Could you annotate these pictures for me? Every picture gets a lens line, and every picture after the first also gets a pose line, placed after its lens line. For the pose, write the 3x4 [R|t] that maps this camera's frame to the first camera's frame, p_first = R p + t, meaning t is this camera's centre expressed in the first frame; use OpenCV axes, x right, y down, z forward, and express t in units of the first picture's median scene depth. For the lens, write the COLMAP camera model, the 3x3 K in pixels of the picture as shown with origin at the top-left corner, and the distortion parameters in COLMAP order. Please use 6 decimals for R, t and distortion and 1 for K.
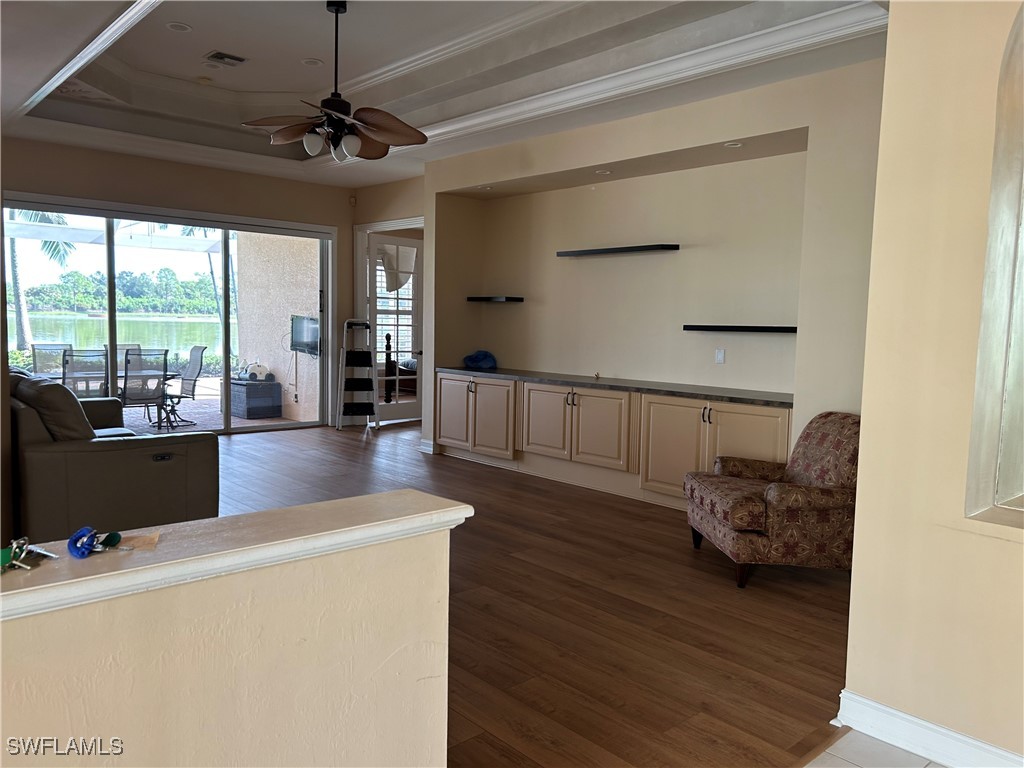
lens RADIAL K [[772.8, 0, 516.9], [0, 772.8, 387.2], [0, 0, 1]] dist [0.091224, -0.104322]
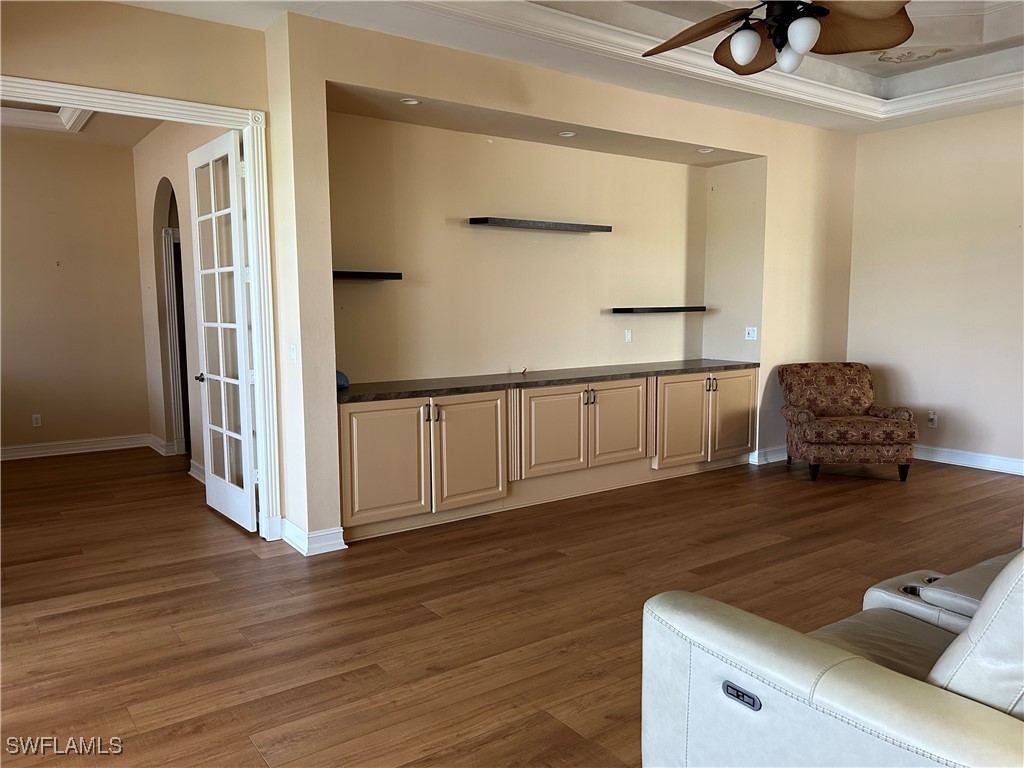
lens RADIAL K [[772.8, 0, 516.9], [0, 772.8, 387.2], [0, 0, 1]] dist [0.091224, -0.104322]
pose [[0.099701, -0.129277, 0.986584, -0.530314], [0.091592, 0.988507, 0.120273, -0.072331], [-0.990793, 0.078372, 0.110395, 0.661316]]
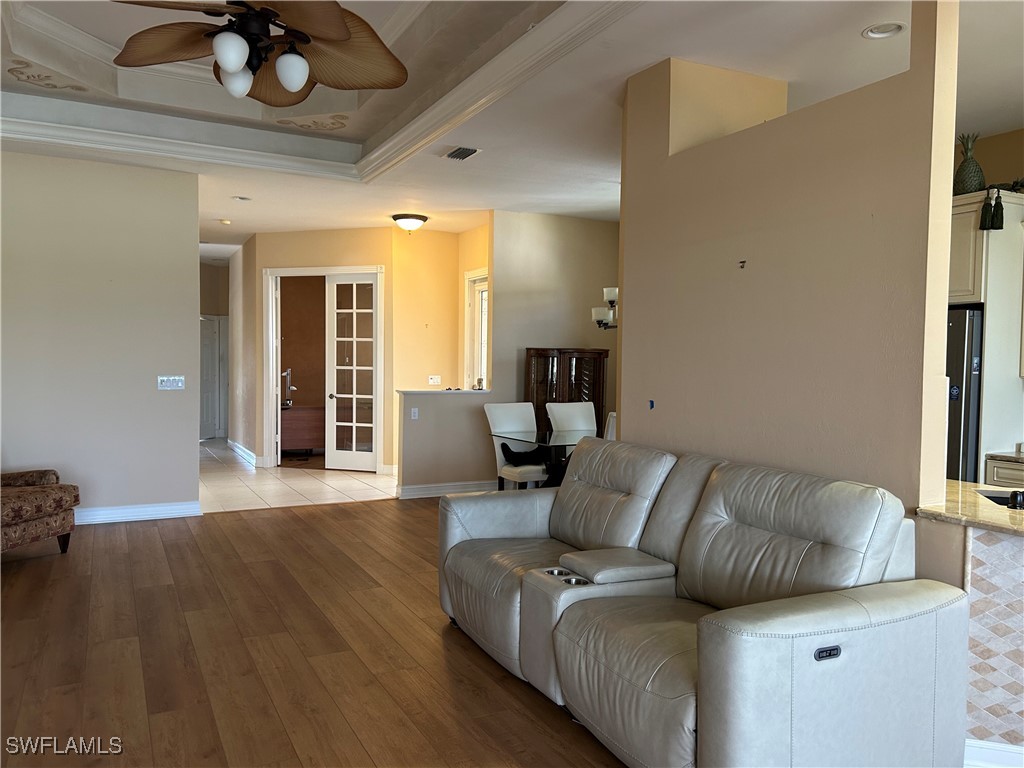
lens RADIAL K [[772.6, 0, 512.0], [0, 772.6, 384.0], [0, 0, 1]] dist [0.004617, 0.006354]
pose [[-0.967686, -0.043065, 0.248455, -0.323632], [-0.014578, 0.993215, 0.115378, -0.080804], [-0.251738, 0.108028, -0.961747, 0.868626]]
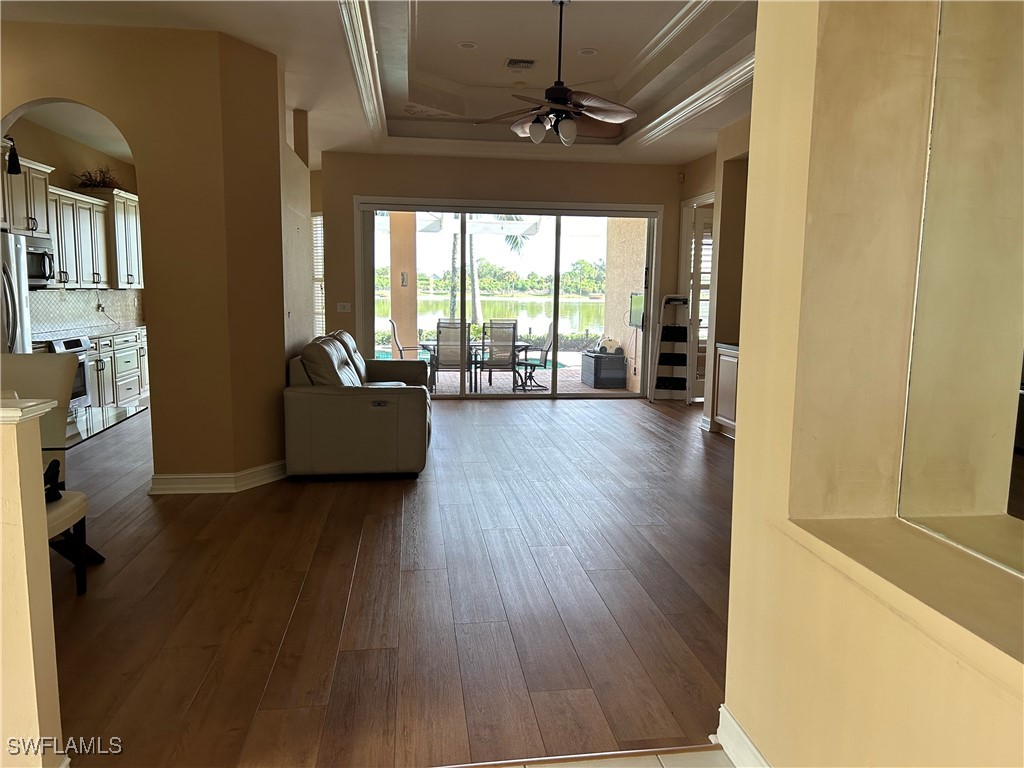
lens RADIAL K [[772.8, 0, 516.9], [0, 772.8, 387.2], [0, 0, 1]] dist [0.091224, -0.104322]
pose [[0.826990, 0.056582, -0.559362, 0.193841], [-0.042458, 0.998367, 0.038217, 0.002652], [0.560611, -0.007855, 0.828042, 0.043233]]
